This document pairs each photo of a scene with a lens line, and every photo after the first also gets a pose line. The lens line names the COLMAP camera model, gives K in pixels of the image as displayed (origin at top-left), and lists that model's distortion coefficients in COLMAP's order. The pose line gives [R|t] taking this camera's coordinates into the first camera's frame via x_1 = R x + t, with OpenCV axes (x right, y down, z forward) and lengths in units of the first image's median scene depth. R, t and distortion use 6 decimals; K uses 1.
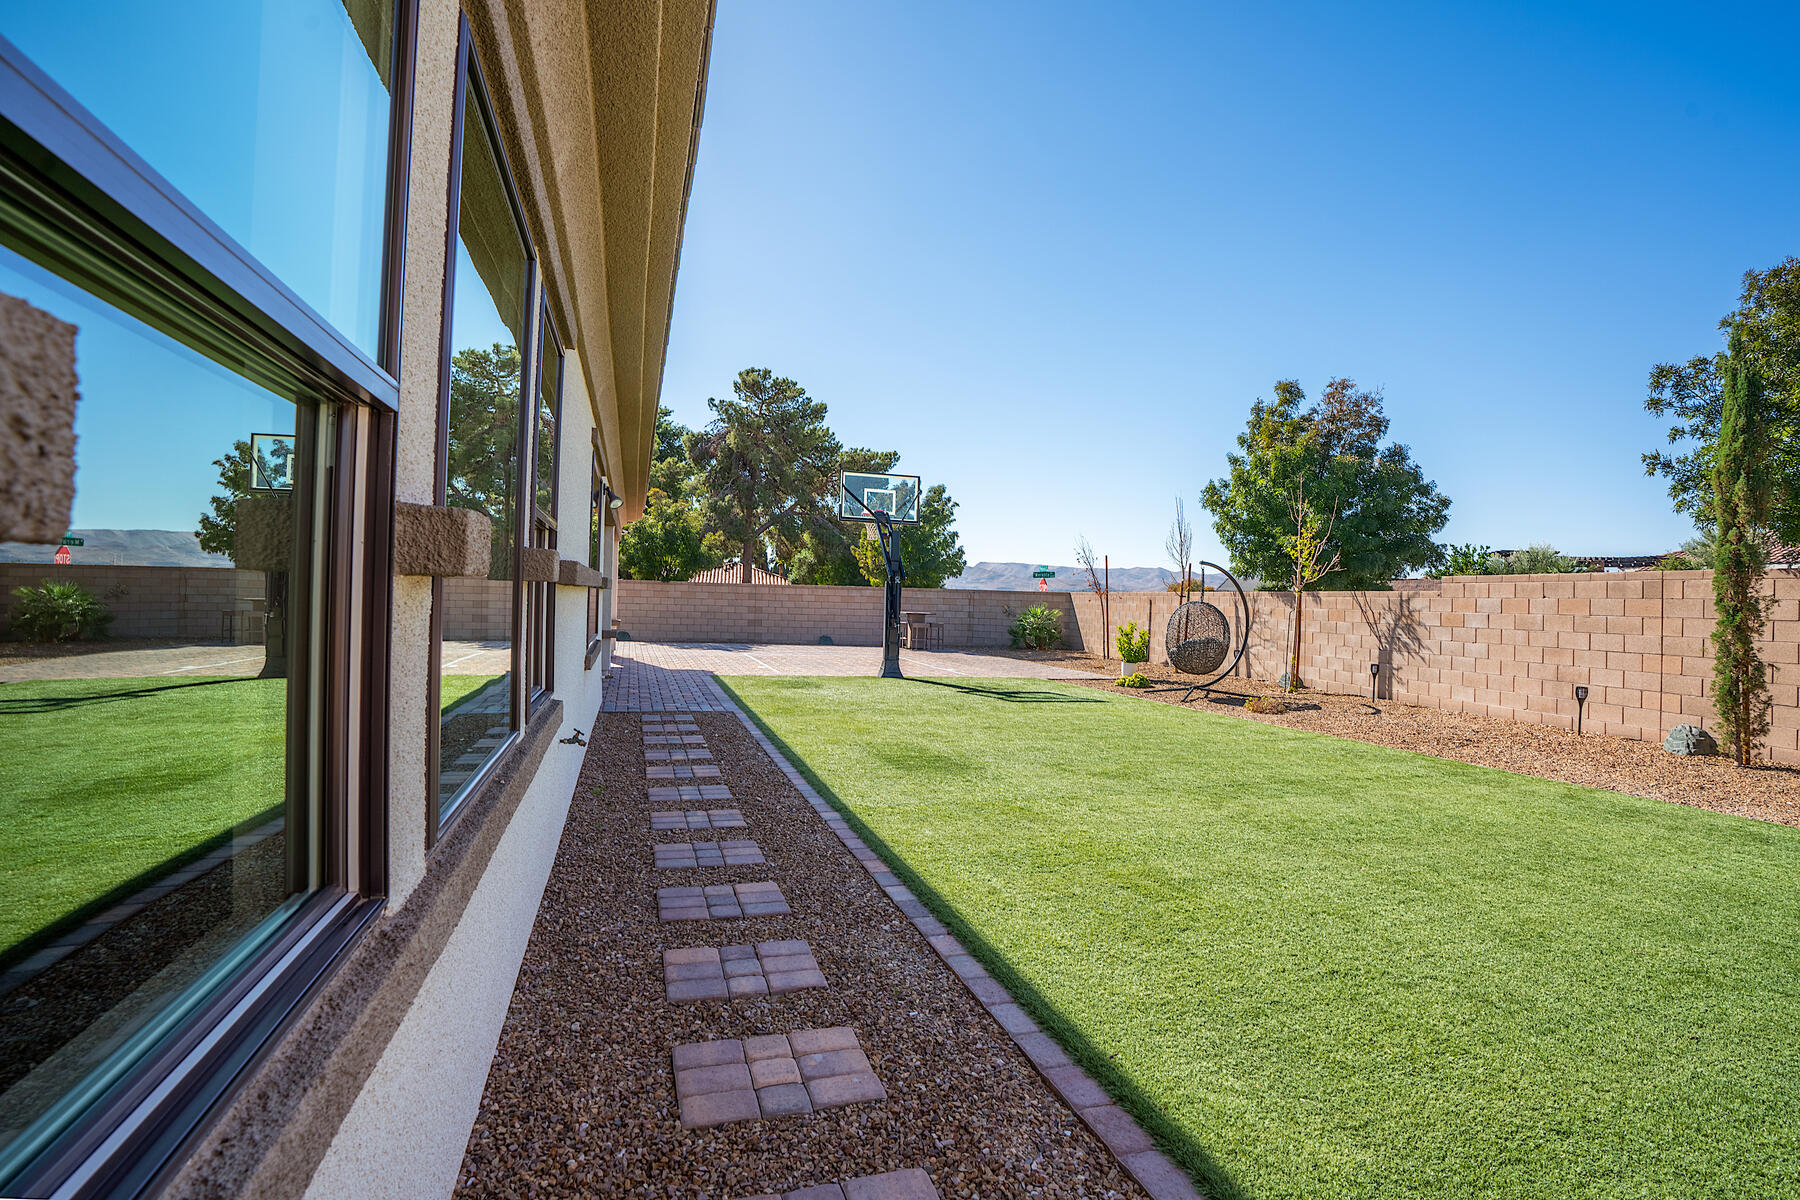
lens RADIAL K [[872.1, 0, 900.0], [0, 872.1, 600.0], [0, 0, 1]] dist [-0.016868, 0.000627]
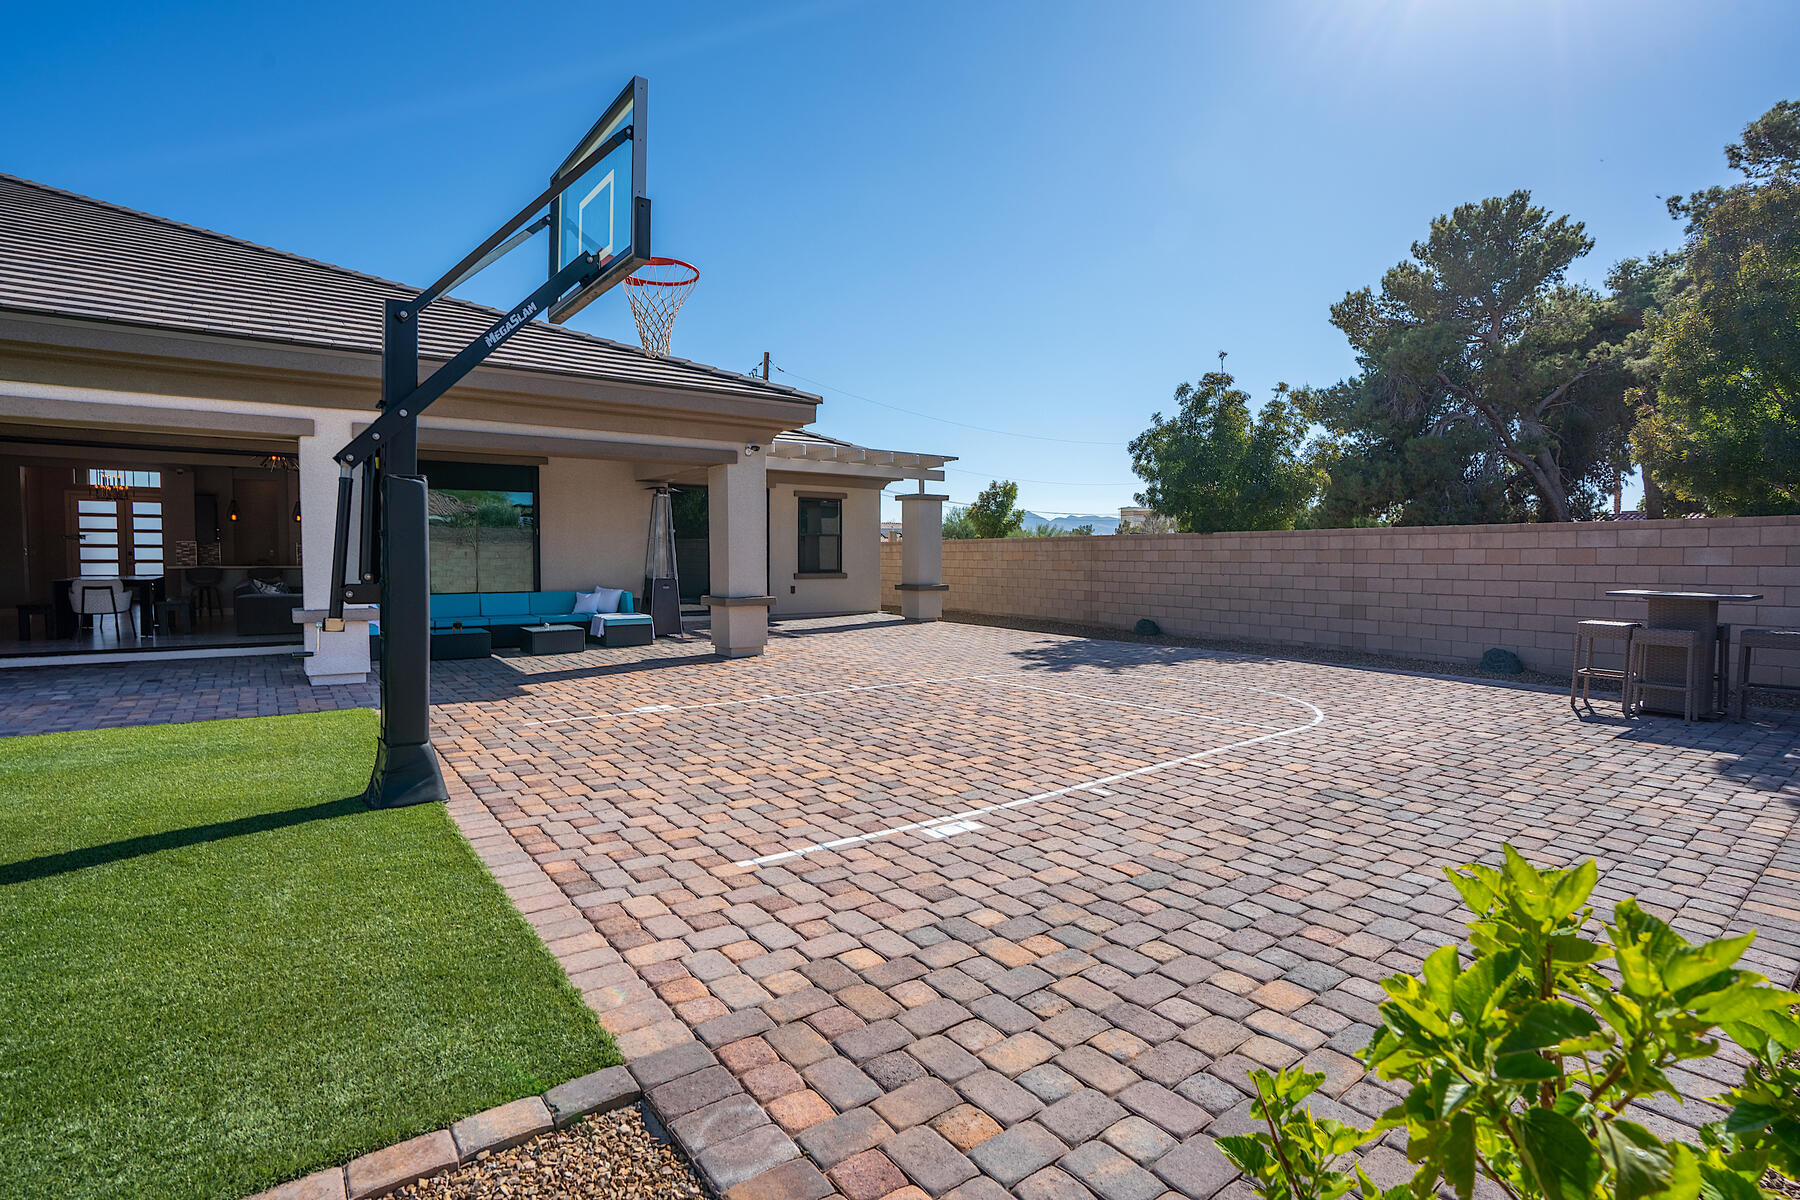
lens RADIAL K [[872.1, 0, 900.0], [0, 872.1, 600.0], [0, 0, 1]] dist [-0.016868, 0.000627]
pose [[0.370157, 0.018771, -0.928779, 0.179725], [0.004144, 0.999753, 0.021856, 0.008682], [0.928960, -0.011939, 0.369988, 0.600839]]
